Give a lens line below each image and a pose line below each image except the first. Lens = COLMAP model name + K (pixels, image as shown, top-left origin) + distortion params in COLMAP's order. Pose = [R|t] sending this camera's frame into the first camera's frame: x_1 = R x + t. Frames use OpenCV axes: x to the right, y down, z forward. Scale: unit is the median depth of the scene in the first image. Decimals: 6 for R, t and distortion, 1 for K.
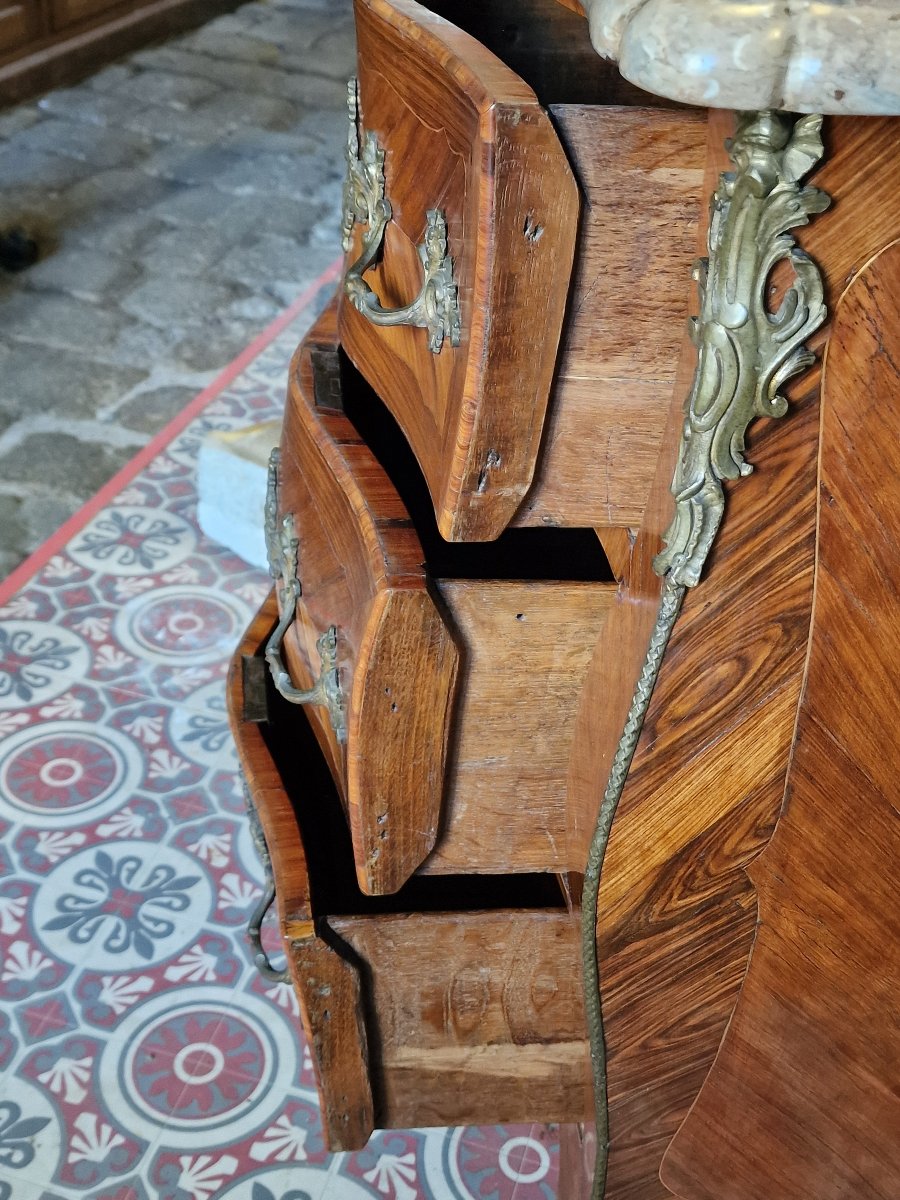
lens RADIAL K [[811.8, 0, 483.5], [0, 811.8, 602.3], [0, 0, 1]] dist [0.060654, -0.050459]
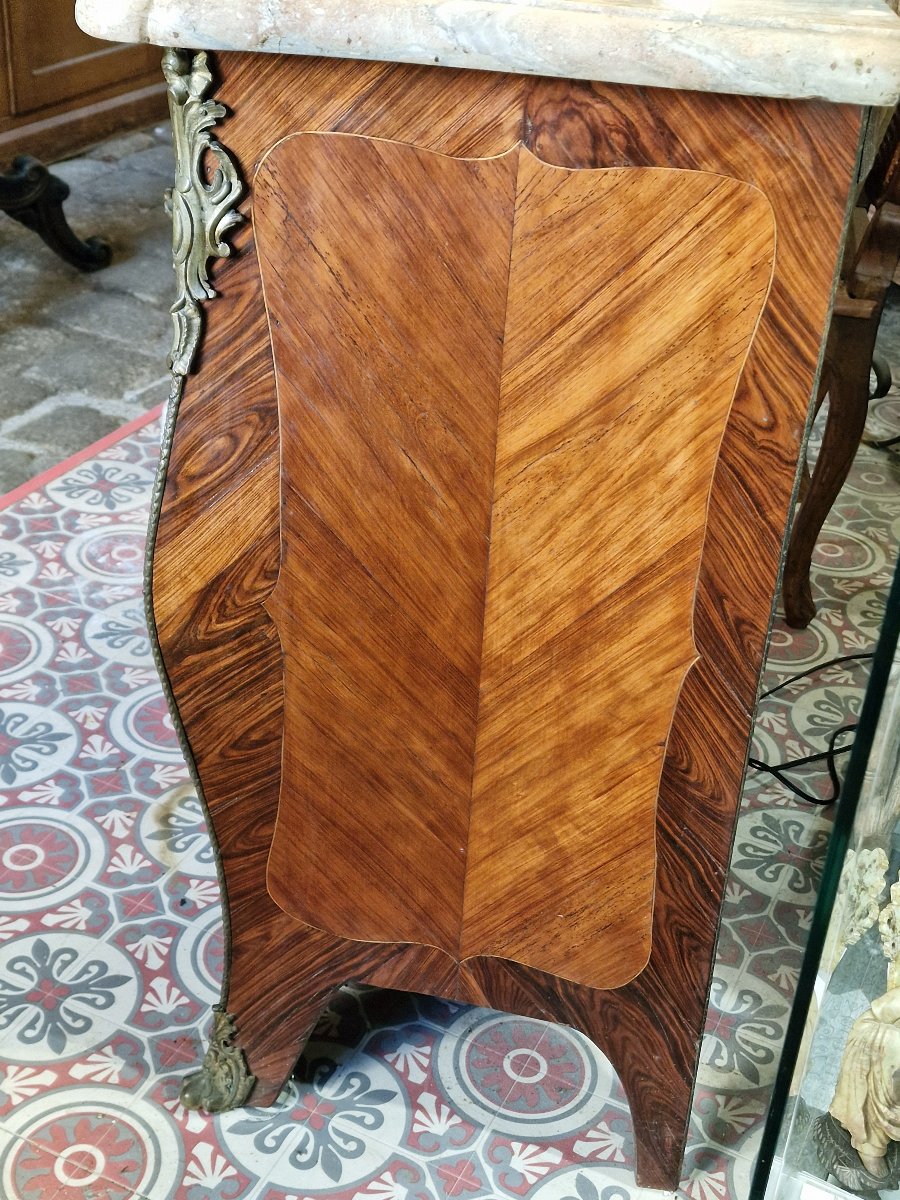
lens RADIAL K [[800.5, 0, 450.0], [0, 800.5, 600.0], [0, 0, 1]] dist [0.064197, -0.050027]
pose [[0.992544, 0.085819, -0.086555, 0.757274], [-0.088352, 0.995753, -0.025865, 0.324231], [0.083968, 0.033319, 0.995911, -0.353318]]
